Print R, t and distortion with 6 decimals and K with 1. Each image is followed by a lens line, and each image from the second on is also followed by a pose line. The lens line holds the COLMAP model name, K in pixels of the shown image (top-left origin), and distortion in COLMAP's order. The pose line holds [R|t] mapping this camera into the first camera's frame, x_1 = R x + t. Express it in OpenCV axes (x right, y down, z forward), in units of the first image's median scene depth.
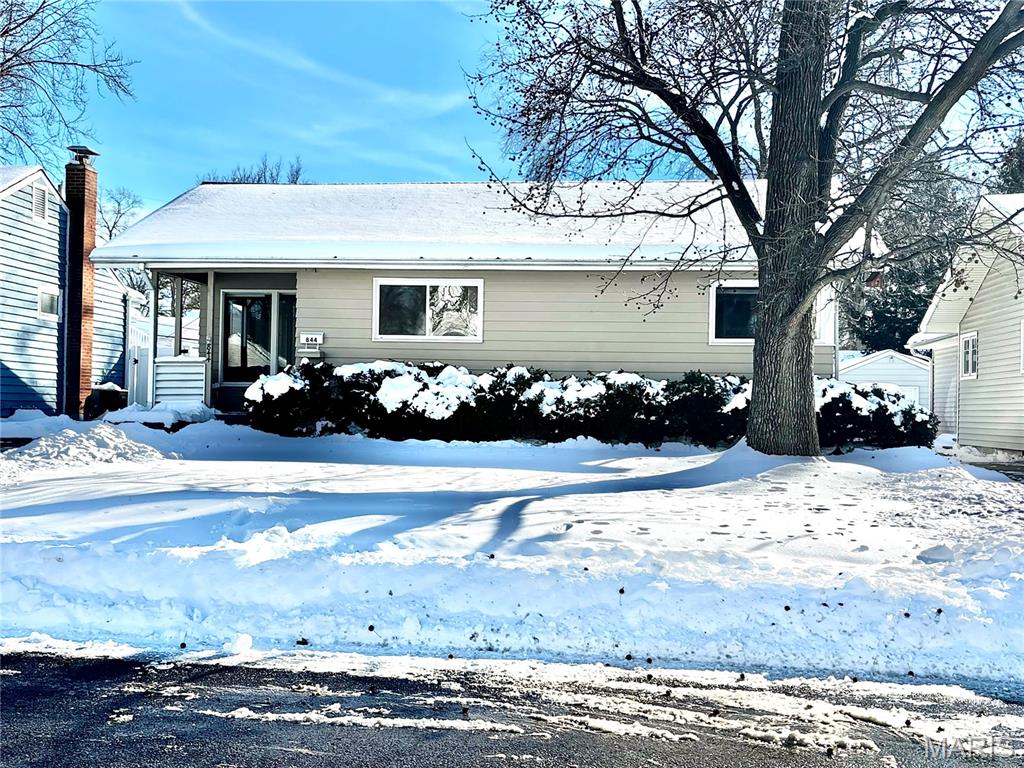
lens RADIAL K [[1199.8, 0, 514.9], [0, 1199.8, 379.7], [0, 0, 1]] dist [0.066571, 0.000000]
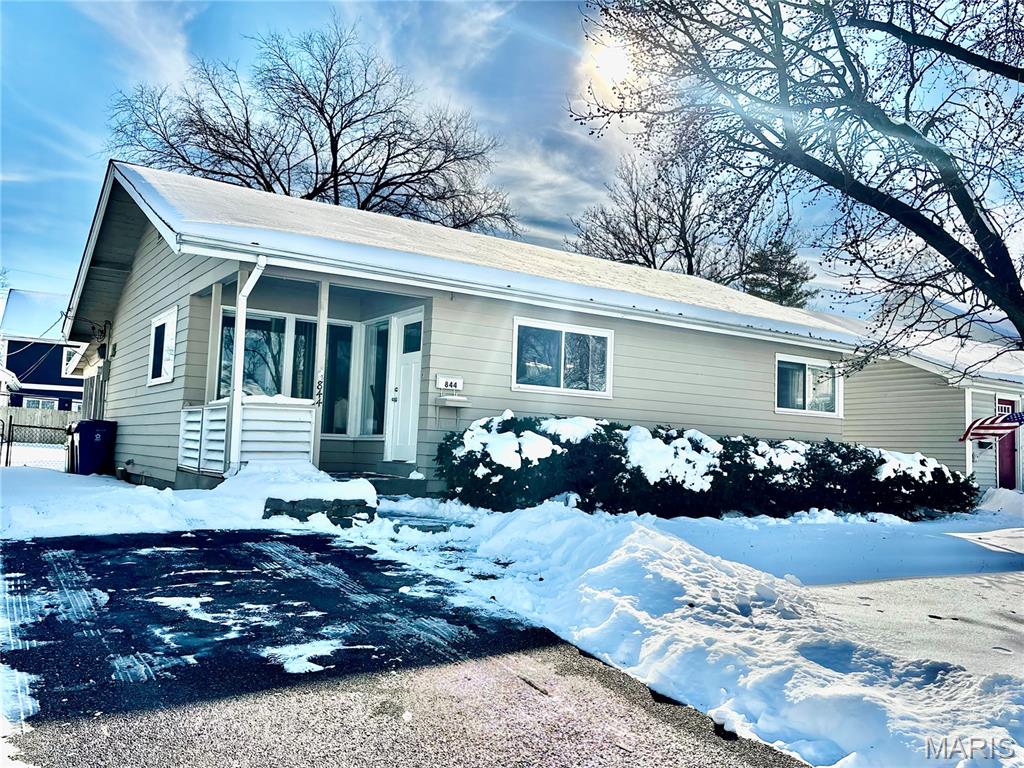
lens RADIAL K [[833.3, 0, 522.7], [0, 833.3, 381.9], [0, 0, 1]] dist [0.028918, -0.000332]
pose [[0.776627, 0.066285, 0.626463, -0.548463], [-0.035349, 0.997467, -0.061718, -0.003500], [-0.628968, 0.025787, 0.777004, 0.639196]]
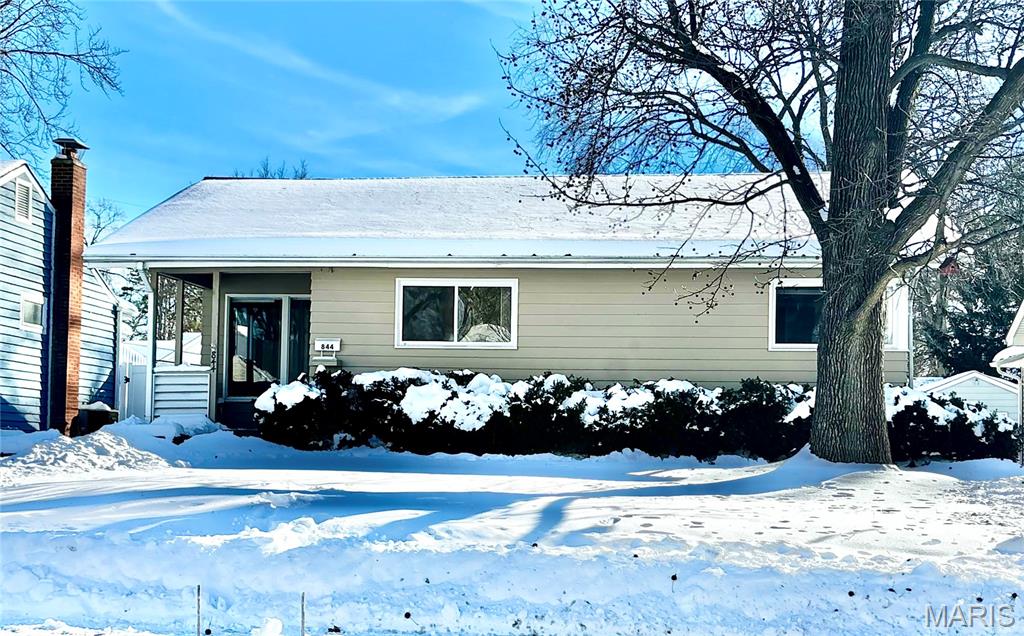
lens RADIAL K [[1373.2, 0, 541.1], [0, 1373.2, 384.5], [0, 0, 1]] dist [0.084110, 0.000000]
pose [[0.999986, -0.001462, -0.005025, -0.004374], [0.001335, 0.999682, -0.025175, 0.024884], [0.005061, 0.025168, 0.999670, -0.035961]]
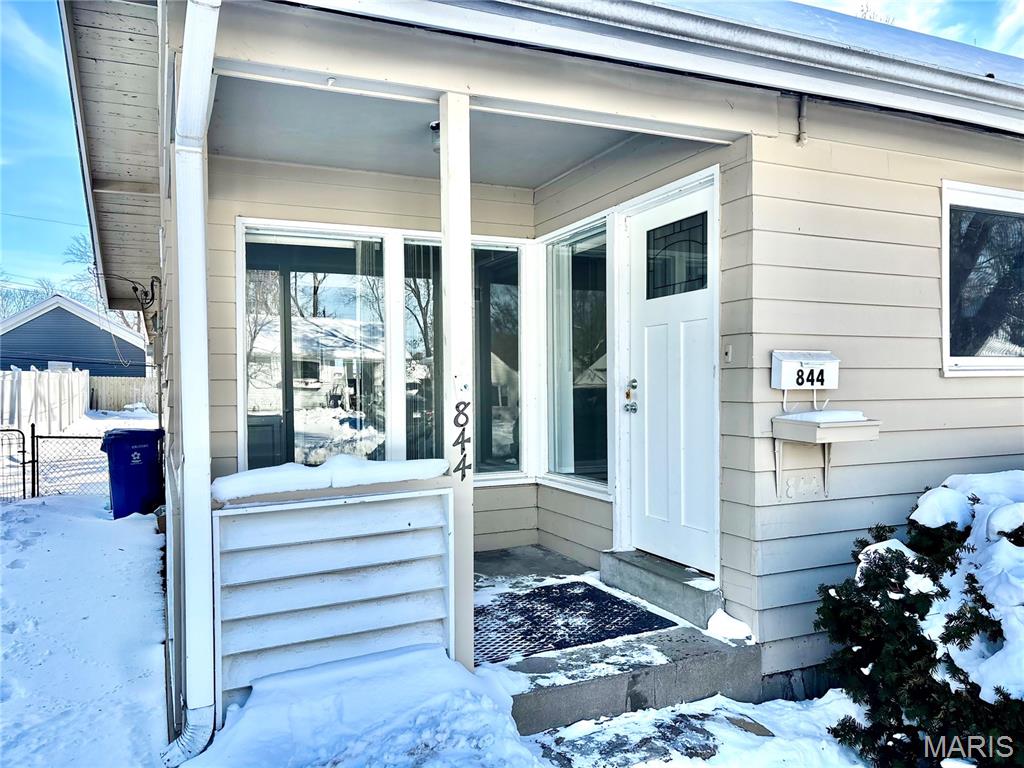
lens RADIAL K [[778.8, 0, 511.0], [0, 778.8, 393.5], [0, 0, 1]] dist [0.045490, -0.000622]
pose [[0.876791, -0.028531, 0.480025, -0.372072], [0.013880, 0.999324, 0.034044, -0.042354], [-0.480672, -0.023186, 0.876594, 1.012483]]
